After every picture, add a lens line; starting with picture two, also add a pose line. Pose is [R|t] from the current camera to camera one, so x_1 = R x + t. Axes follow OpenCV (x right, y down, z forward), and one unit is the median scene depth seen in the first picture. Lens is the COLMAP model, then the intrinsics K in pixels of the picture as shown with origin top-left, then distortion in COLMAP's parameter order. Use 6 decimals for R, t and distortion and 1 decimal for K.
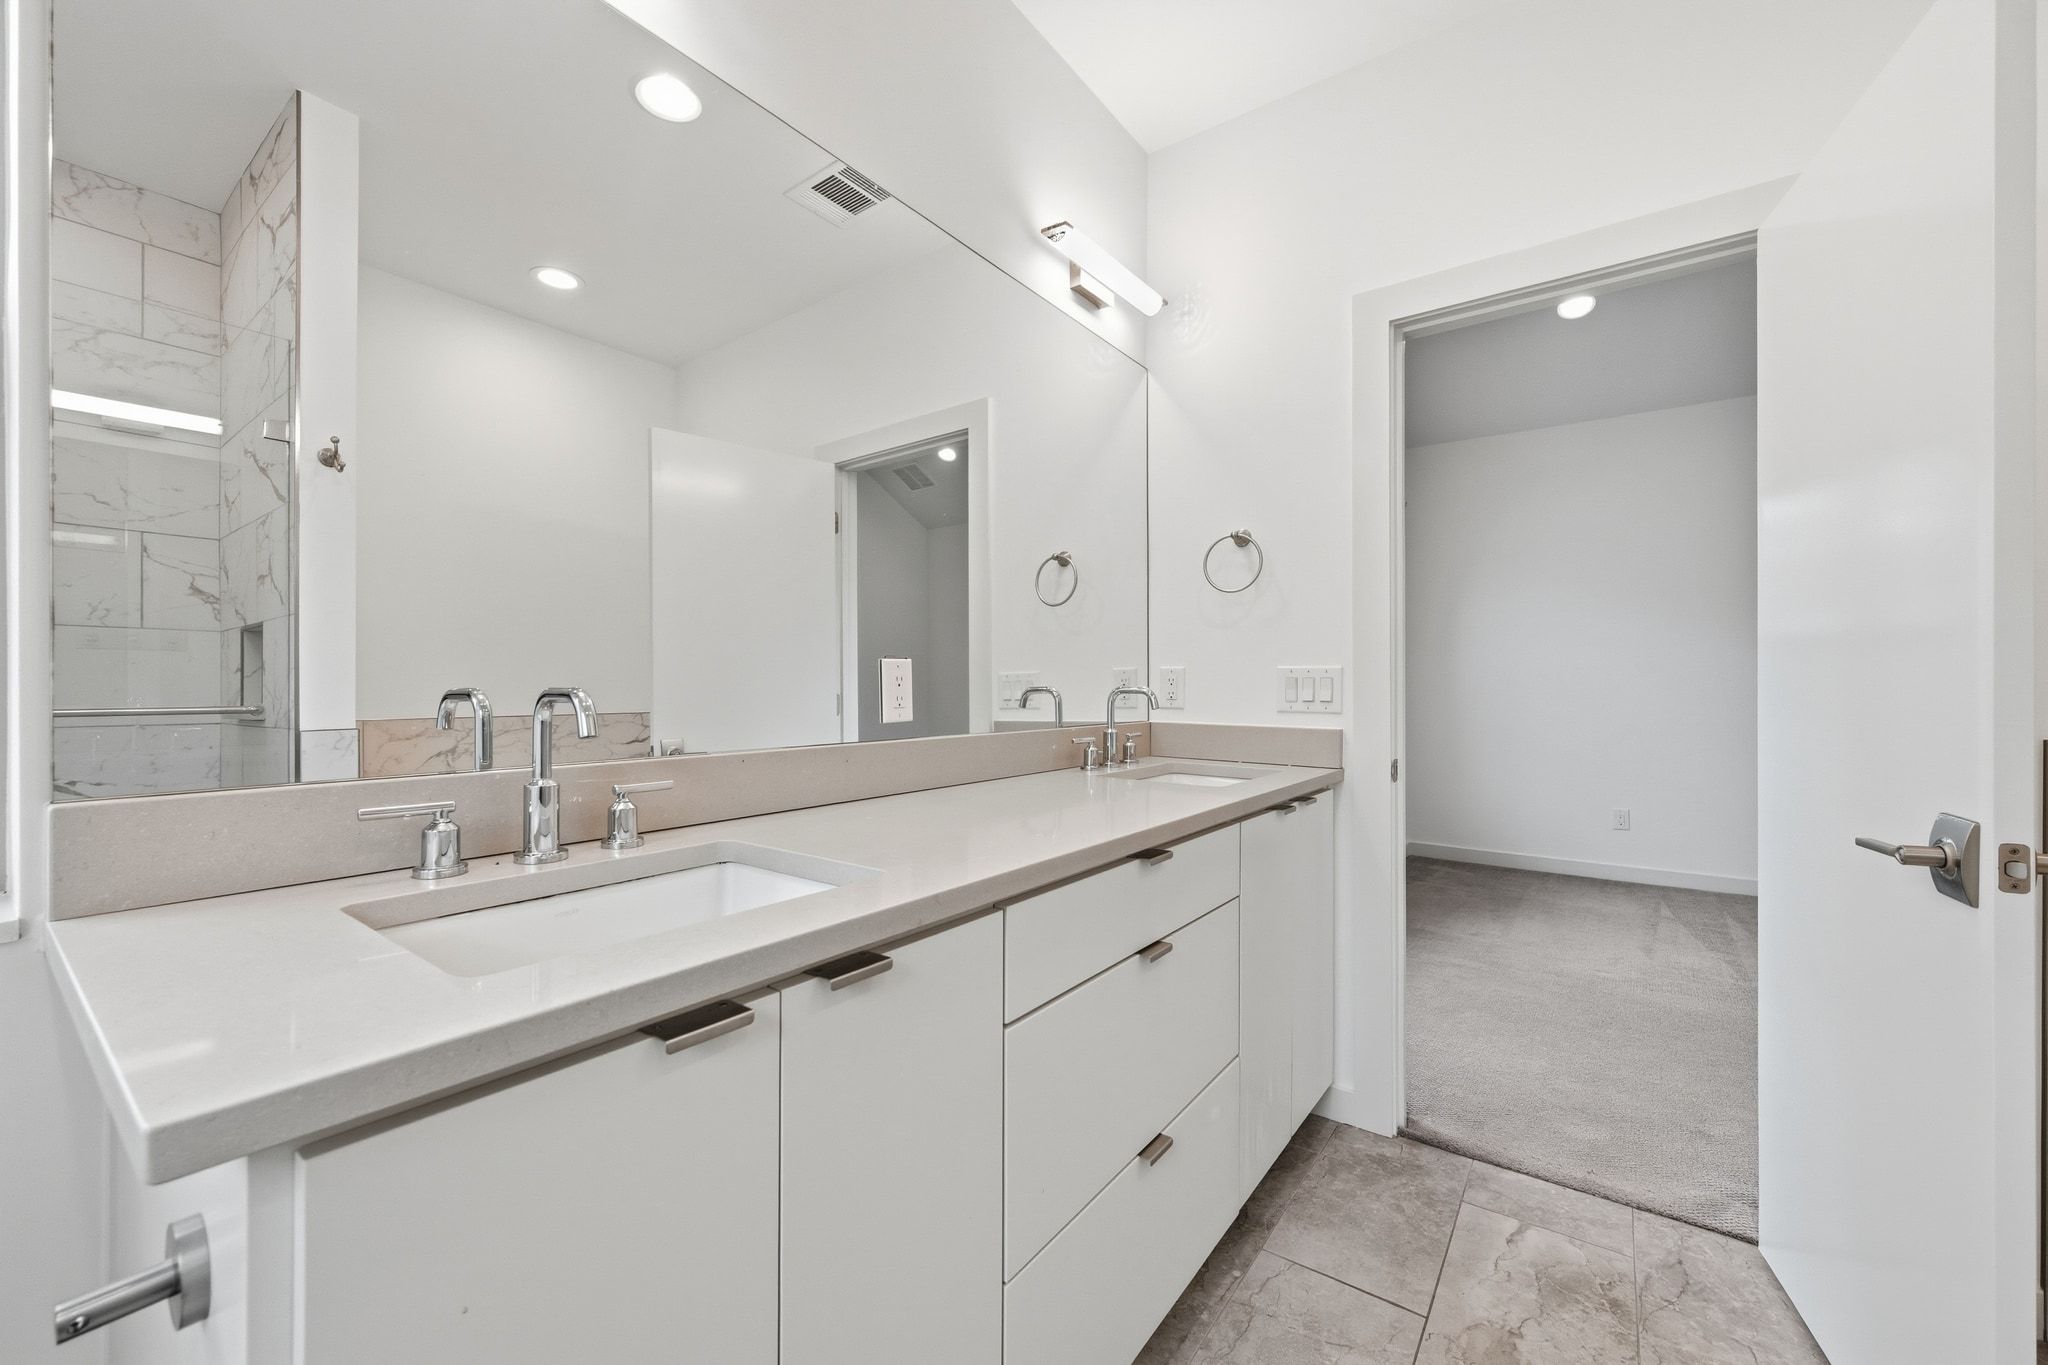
lens RADIAL K [[802.7, 0, 1020.7], [0, 802.7, 691.3], [0, 0, 1]] dist [-0.003160, 0.000282]
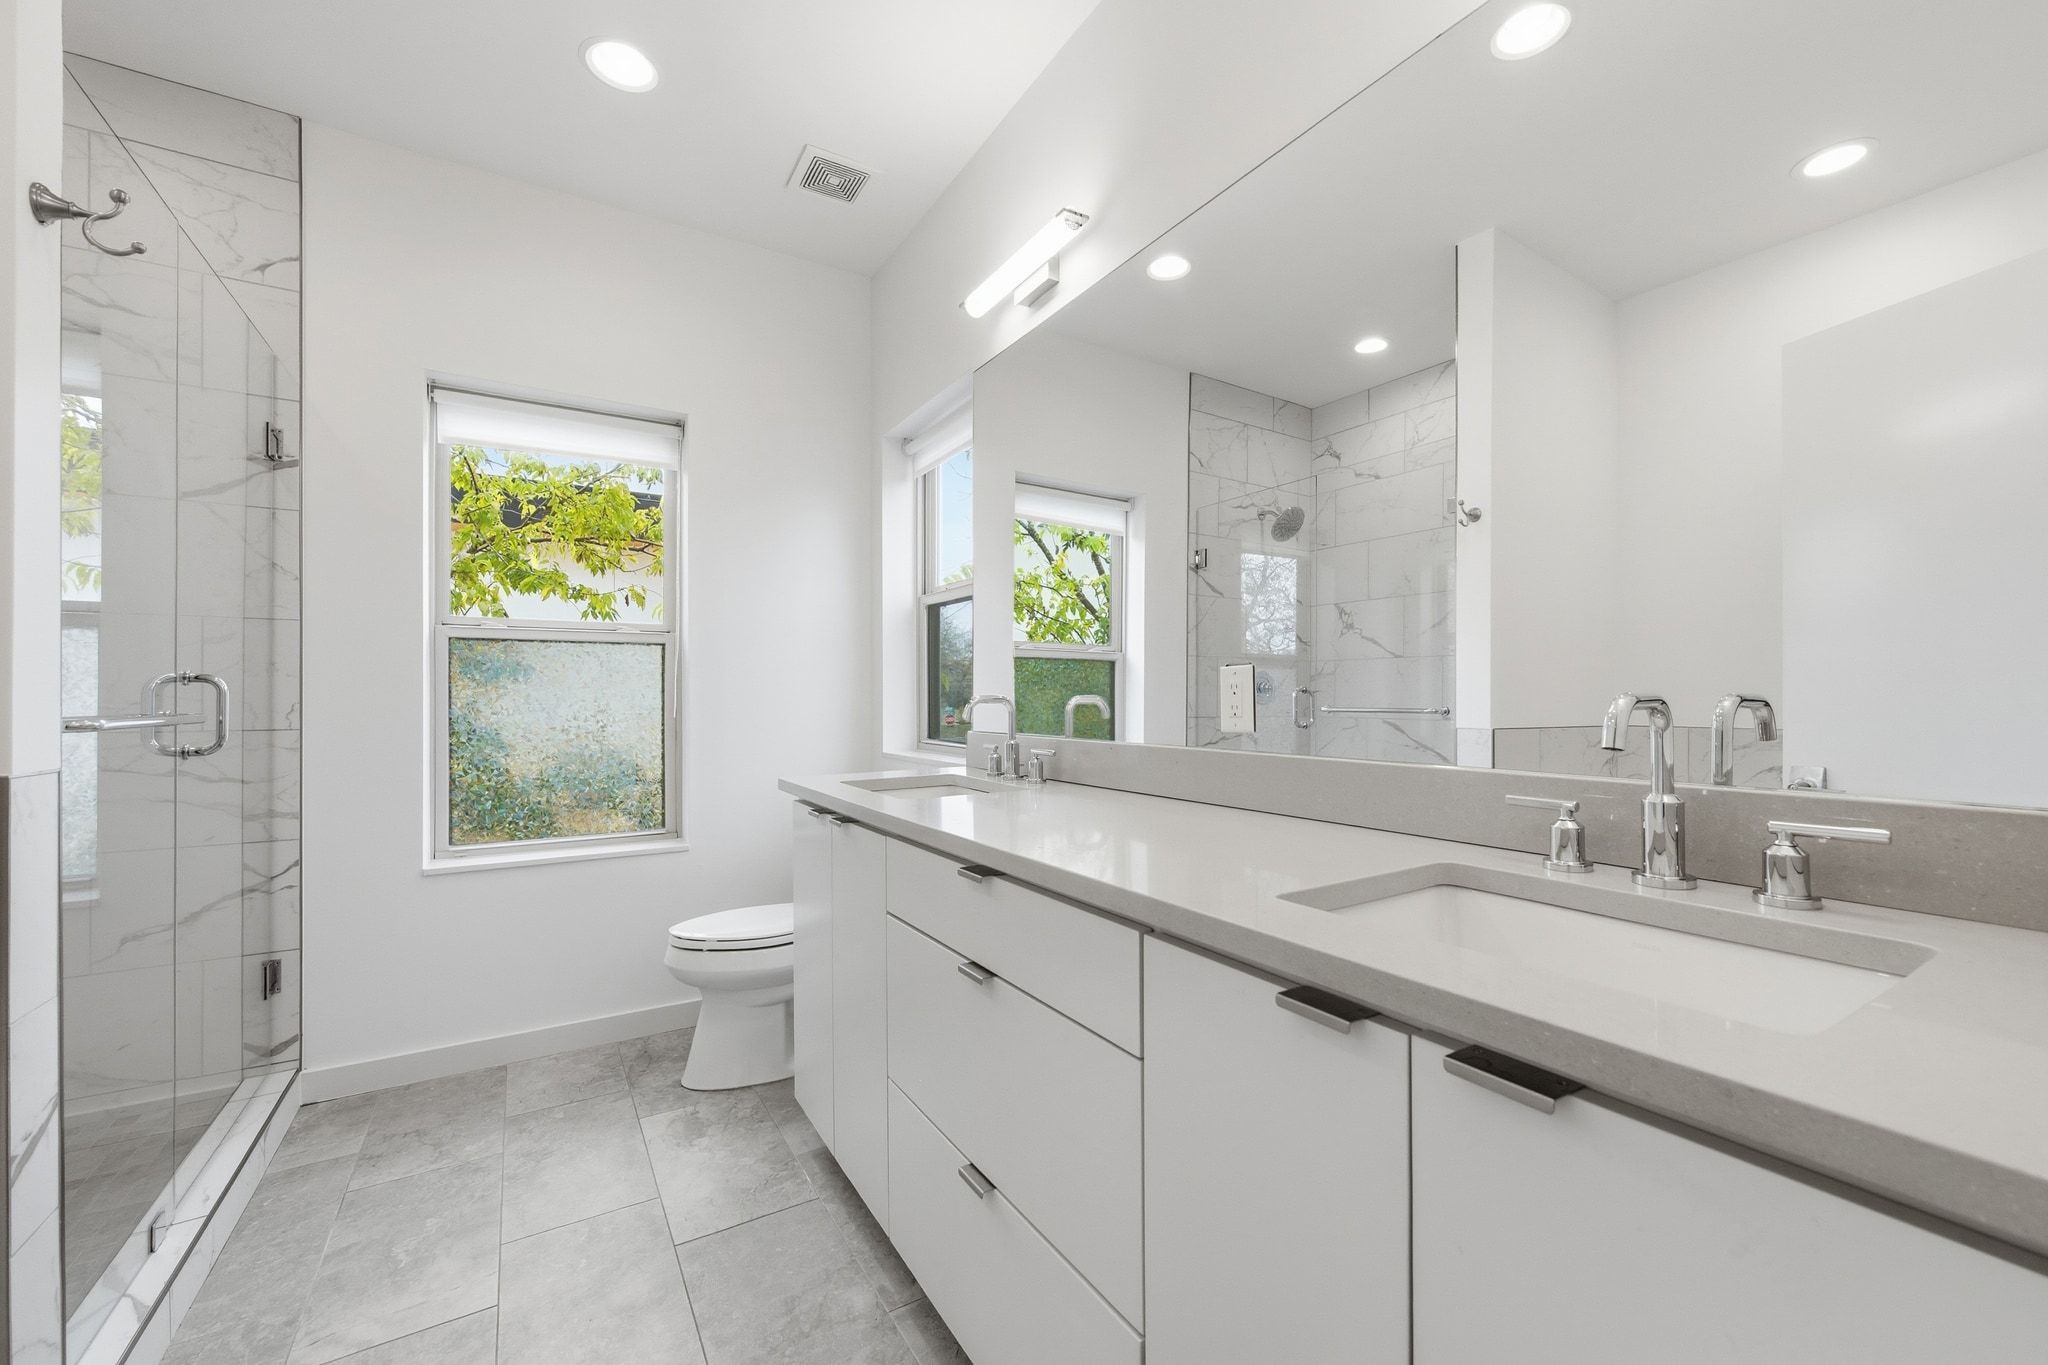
lens RADIAL K [[802.7, 0, 1017.2], [0, 802.7, 689.9], [0, 0, 1]] dist [-0.003160, 0.000282]
pose [[-0.374626, -0.003289, -0.927170, 0.661515], [0.003607, 0.999981, -0.005005, -0.006200], [0.927169, -0.005219, -0.374607, 0.893549]]
